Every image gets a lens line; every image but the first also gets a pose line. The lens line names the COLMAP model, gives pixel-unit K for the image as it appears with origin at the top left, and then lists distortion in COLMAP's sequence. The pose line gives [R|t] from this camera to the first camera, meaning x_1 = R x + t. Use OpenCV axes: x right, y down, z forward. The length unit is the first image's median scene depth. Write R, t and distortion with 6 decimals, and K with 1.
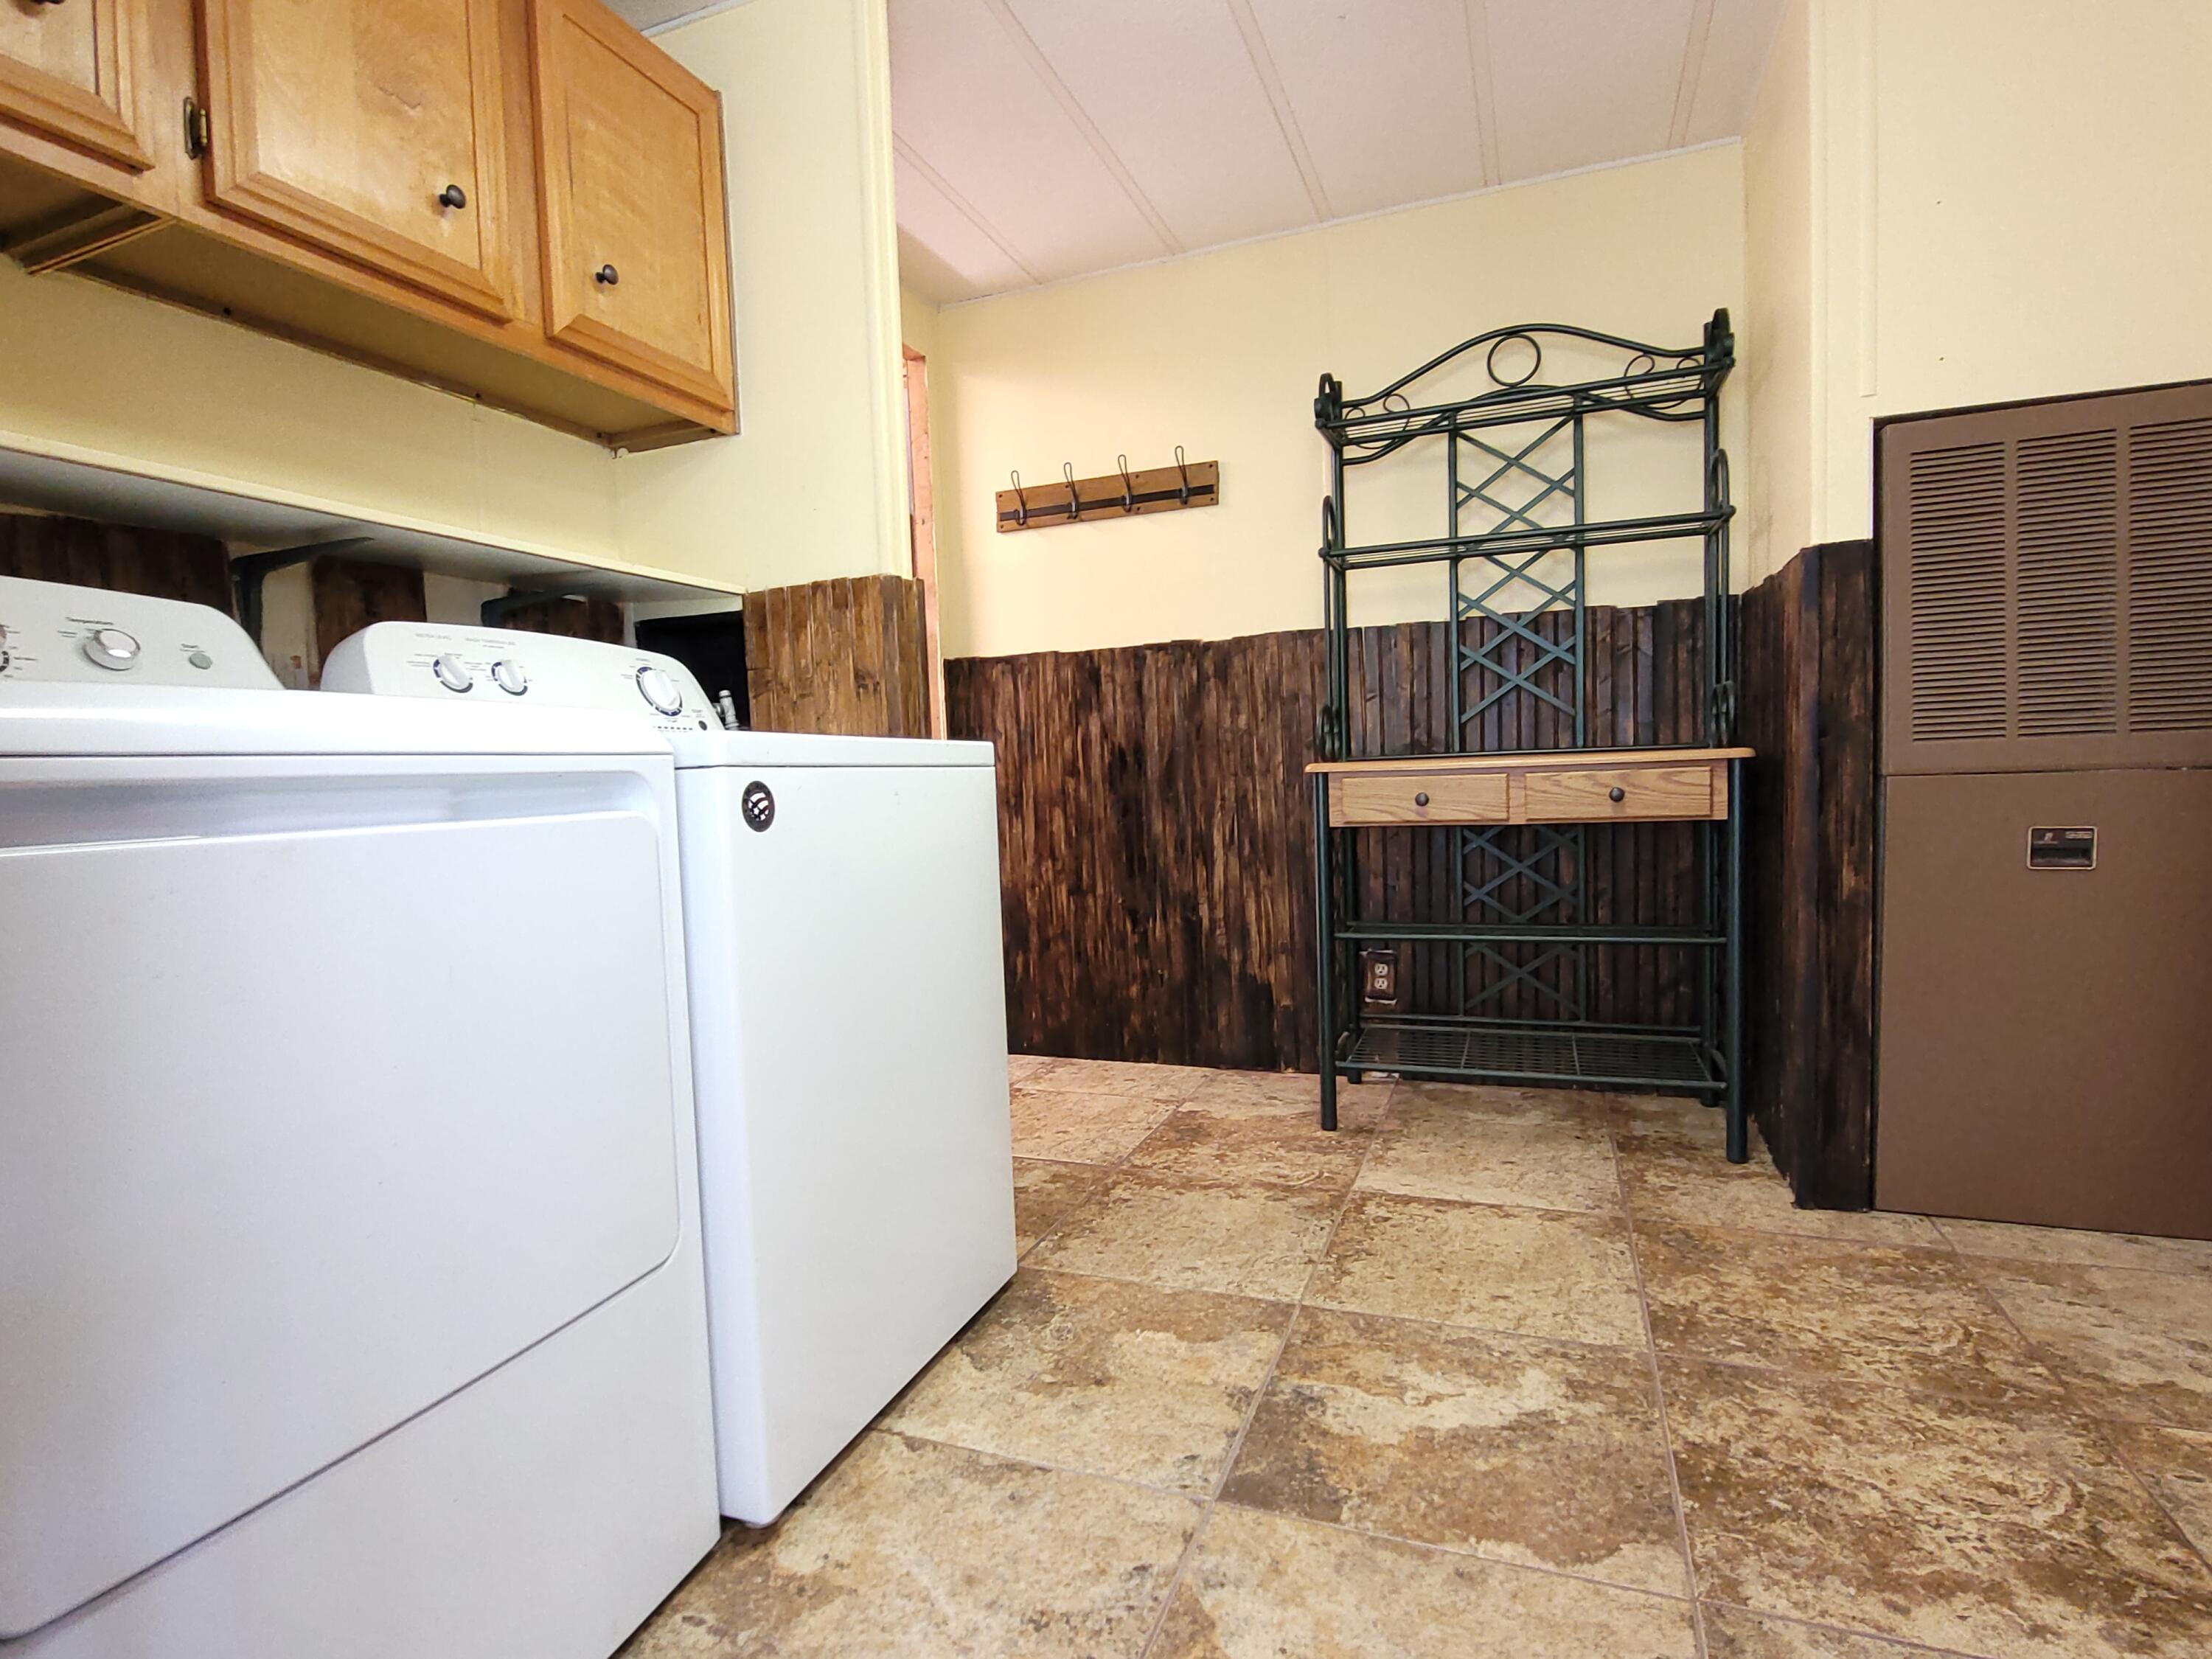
lens RADIAL K [[1110.3, 0, 1106.0], [0, 1110.3, 829.5], [0, 0, 1]] dist [-0.020128, -0.000378]
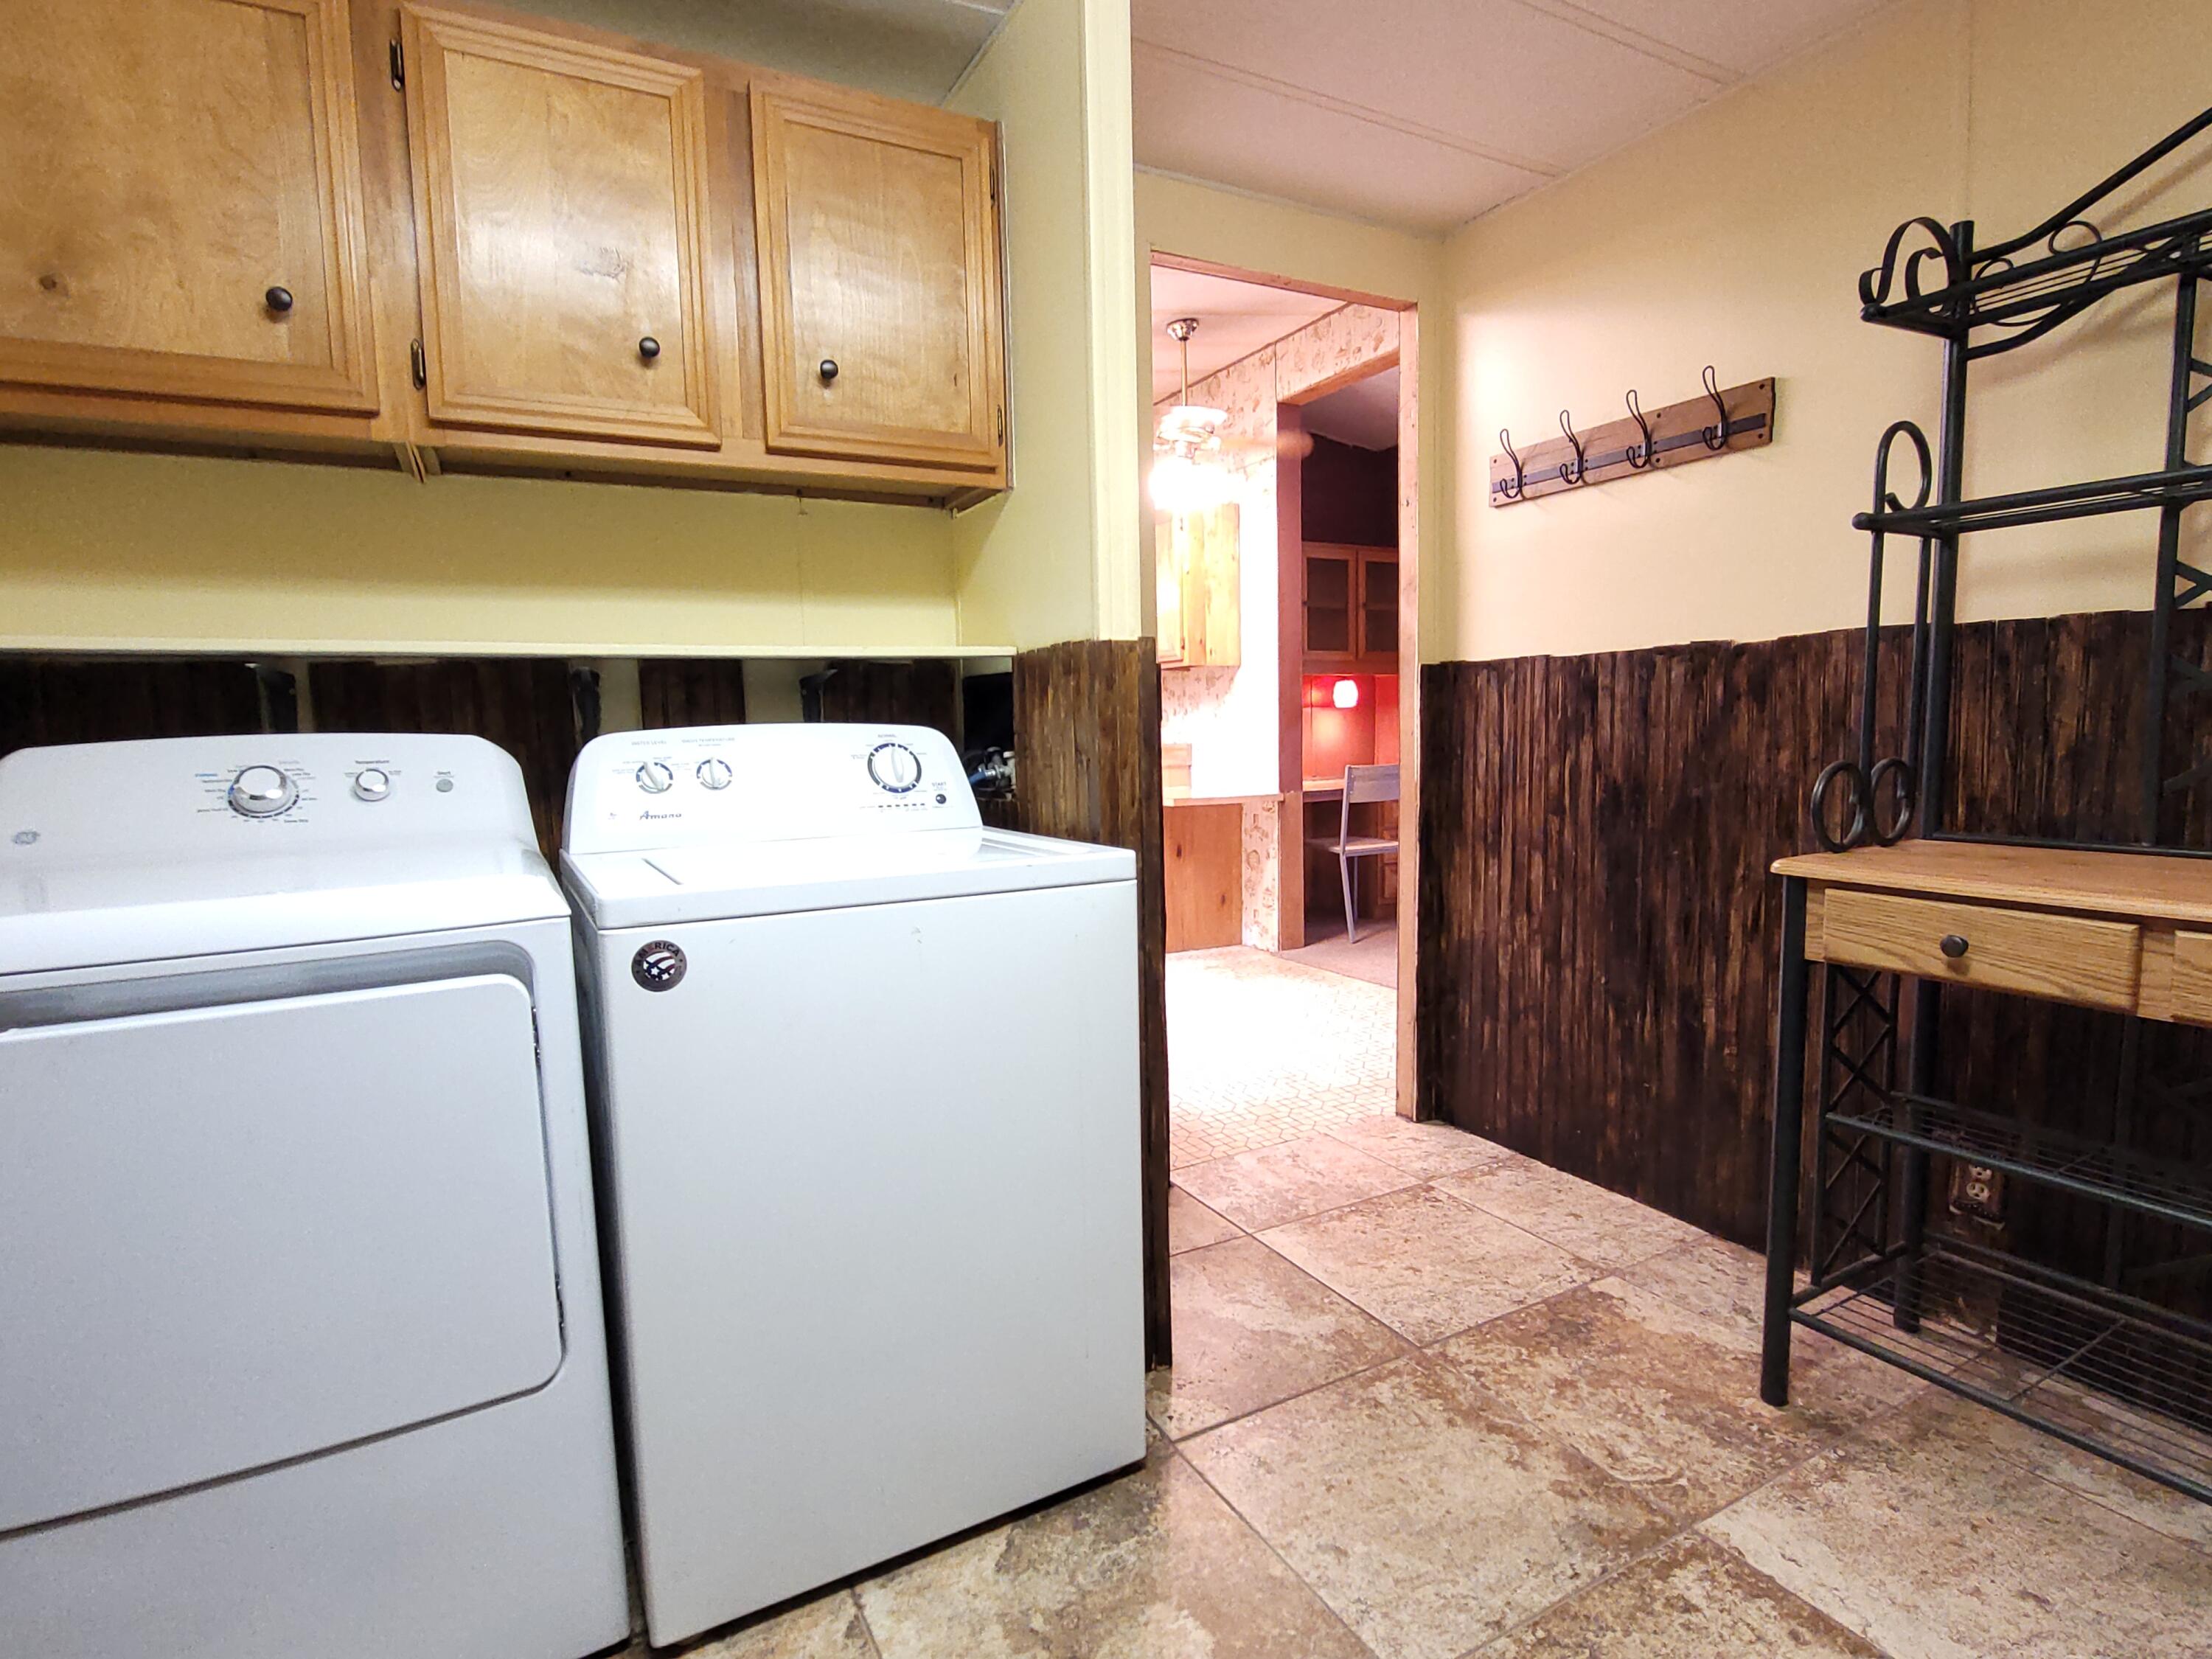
lens RADIAL K [[1103.1, 0, 1106.0], [0, 1103.1, 829.5], [0, 0, 1]] dist [0.000621, -0.014098]
pose [[0.761029, 0.080233, -0.643737, 0.246582], [-0.036390, 0.996040, 0.081123, -0.094994], [0.647696, -0.038311, 0.760935, 0.205779]]
